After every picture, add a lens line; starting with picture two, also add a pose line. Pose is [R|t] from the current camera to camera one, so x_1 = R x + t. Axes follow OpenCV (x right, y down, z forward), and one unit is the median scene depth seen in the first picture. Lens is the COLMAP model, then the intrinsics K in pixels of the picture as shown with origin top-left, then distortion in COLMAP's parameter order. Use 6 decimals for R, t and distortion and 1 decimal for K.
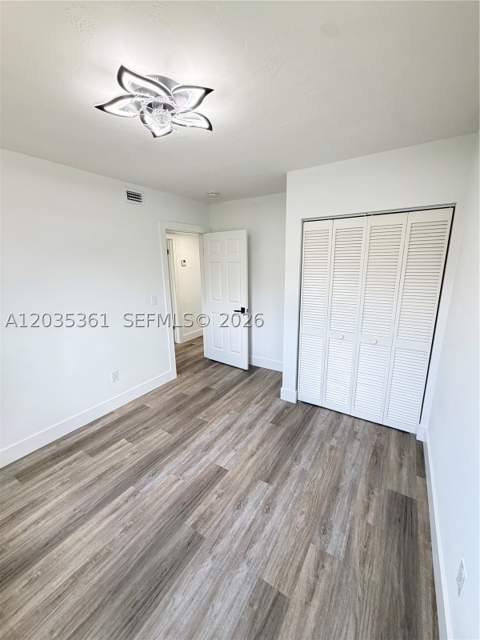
lens RADIAL K [[257.2, 0, 240.0], [0, 257.2, 320.0], [0, 0, 1]] dist [-0.000274, -0.000045]
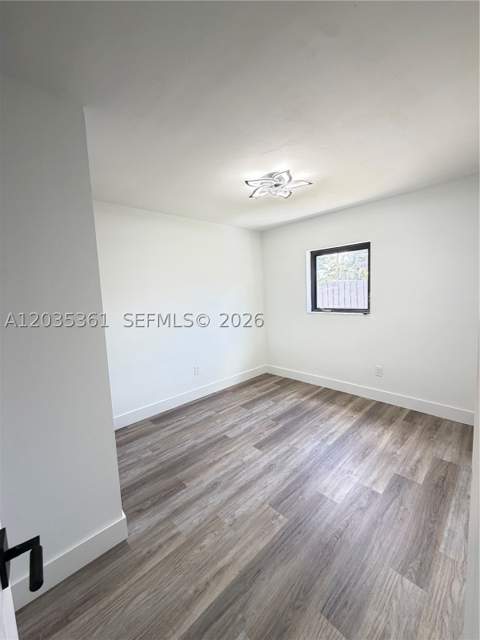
lens RADIAL K [[257.2, 0, 240.0], [0, 257.2, 320.0], [0, 0, 1]] dist [-0.000274, -0.000045]
pose [[-0.969683, 0.032441, 0.242202, -0.293149], [0.111804, 0.940222, 0.321686, -0.356444], [-0.217288, 0.339012, -0.915345, 1.879774]]
